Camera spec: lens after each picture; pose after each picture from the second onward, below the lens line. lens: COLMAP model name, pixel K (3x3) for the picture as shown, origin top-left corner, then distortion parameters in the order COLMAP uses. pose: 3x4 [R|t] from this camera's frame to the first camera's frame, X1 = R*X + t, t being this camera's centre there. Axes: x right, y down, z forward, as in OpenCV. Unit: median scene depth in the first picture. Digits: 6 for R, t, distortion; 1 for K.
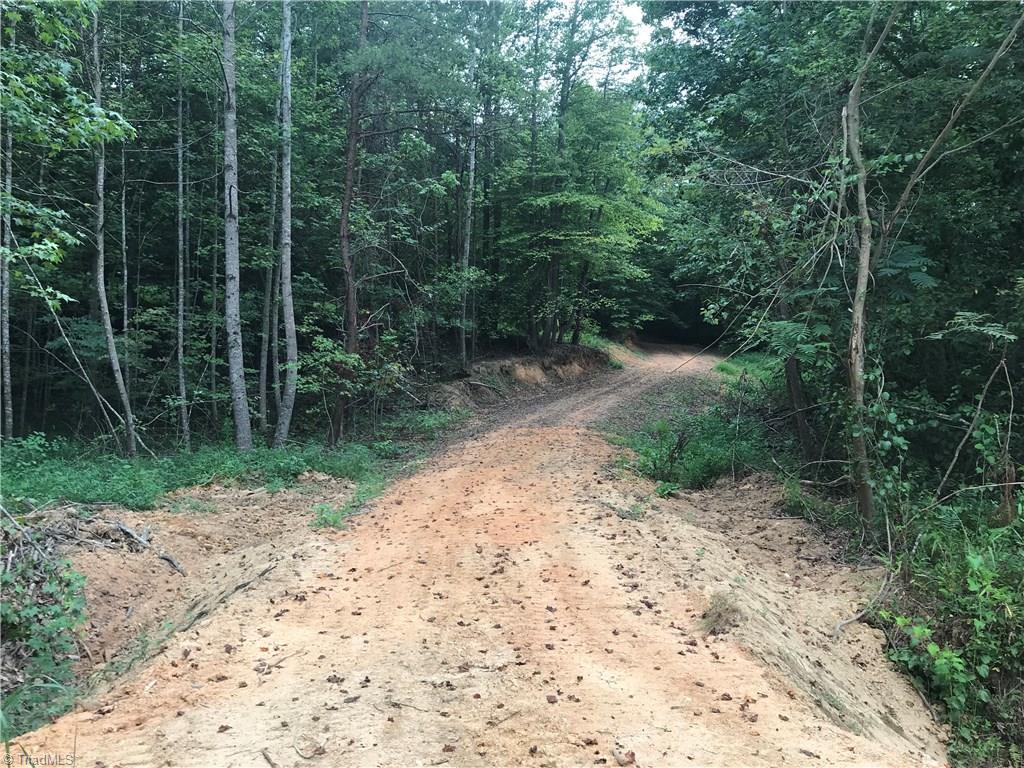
lens RADIAL K [[836.5, 0, 512.0], [0, 836.5, 384.0], [0, 0, 1]] dist [0.001641, 0.000098]
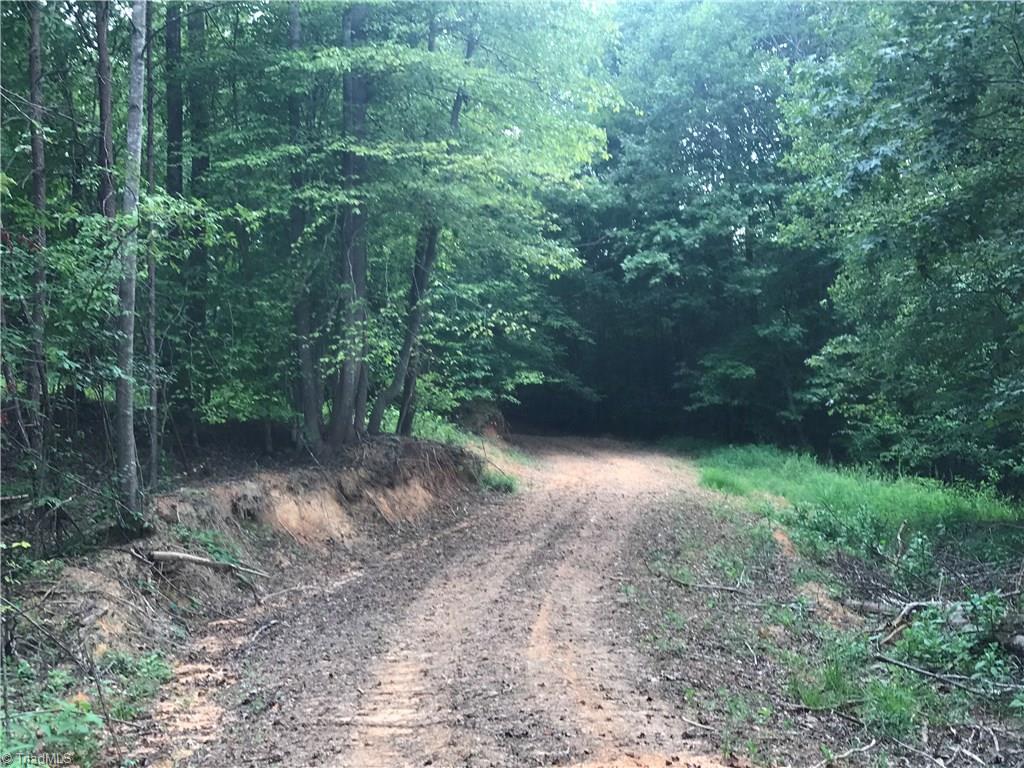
lens RADIAL K [[1330.3, 0, 512.0], [0, 1330.3, 384.0], [0, 0, 1]] dist [0.004261, -0.030648]
pose [[0.970461, -0.023003, 0.240159, -0.032111], [0.046724, 0.994517, -0.093551, -0.010691], [-0.236691, 0.102009, 0.966215, 0.396005]]
